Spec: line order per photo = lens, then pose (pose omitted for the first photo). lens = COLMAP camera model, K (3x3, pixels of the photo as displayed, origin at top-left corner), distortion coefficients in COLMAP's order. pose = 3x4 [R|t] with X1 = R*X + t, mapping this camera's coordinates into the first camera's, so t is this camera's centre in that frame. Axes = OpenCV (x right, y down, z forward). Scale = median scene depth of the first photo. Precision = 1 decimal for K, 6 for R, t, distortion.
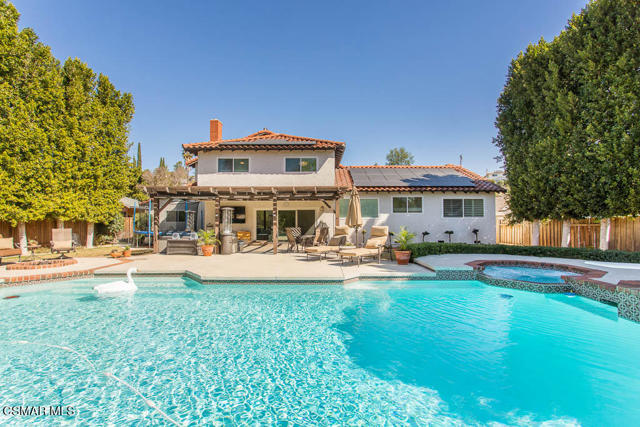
lens RADIAL K [[311.4, 0, 320.4], [0, 311.4, 199.2], [0, 0, 1]] dist [0.048054, 0.000277]
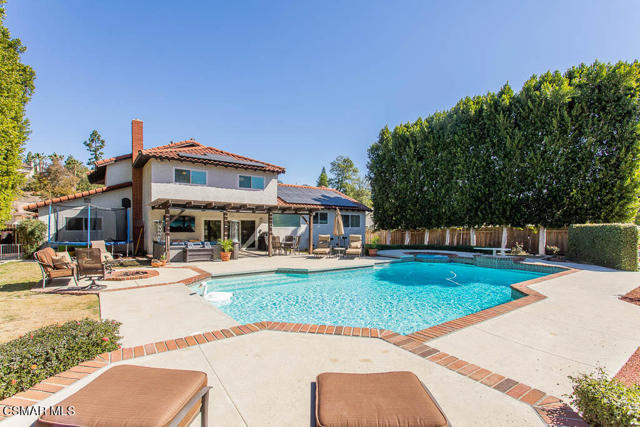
lens RADIAL K [[302.2, 0, 321.1], [0, 302.2, 224.8], [0, 0, 1]] dist [0.002594, 0.000706]
pose [[0.823622, 0.009532, 0.567058, -0.489904], [-0.046861, 0.997584, 0.051294, -0.021405], [-0.565199, -0.068820, 0.822079, -0.102732]]
